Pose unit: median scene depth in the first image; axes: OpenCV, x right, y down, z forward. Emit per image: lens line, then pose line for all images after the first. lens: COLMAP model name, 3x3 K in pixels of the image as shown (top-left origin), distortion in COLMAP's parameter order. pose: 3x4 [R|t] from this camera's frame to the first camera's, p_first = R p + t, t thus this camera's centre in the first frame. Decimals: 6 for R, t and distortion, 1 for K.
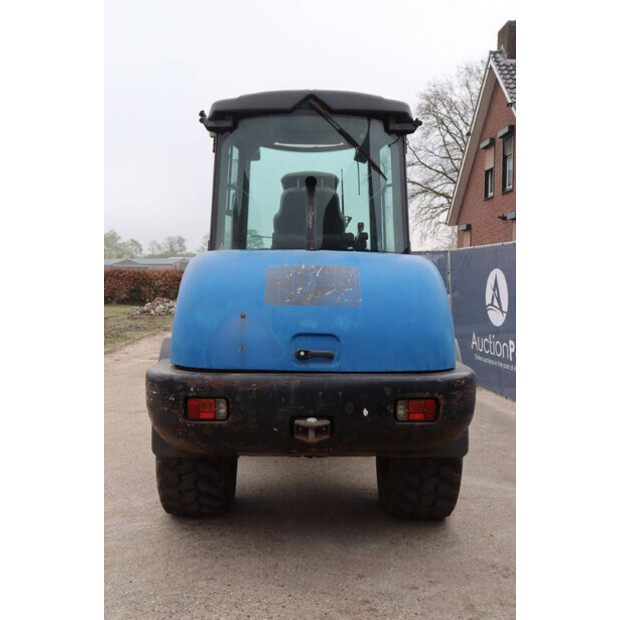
lens RADIAL K [[679.1, 0, 306.9], [0, 679.1, 313.6], [0, 0, 1]] dist [0.000683, 0.000000]
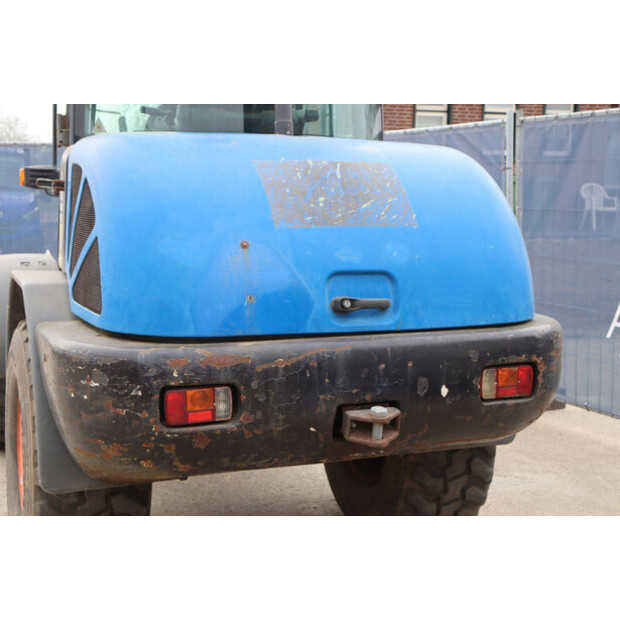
lens RADIAL K [[953.6, 0, 309.3], [0, 953.6, 307.0], [0, 0, 1]] dist [0.178812, 0.000000]
pose [[0.935590, -0.044179, 0.350314, -0.341212], [0.017715, 0.996765, 0.078394, -0.007282], [-0.352644, -0.067139, 0.933346, 0.198983]]
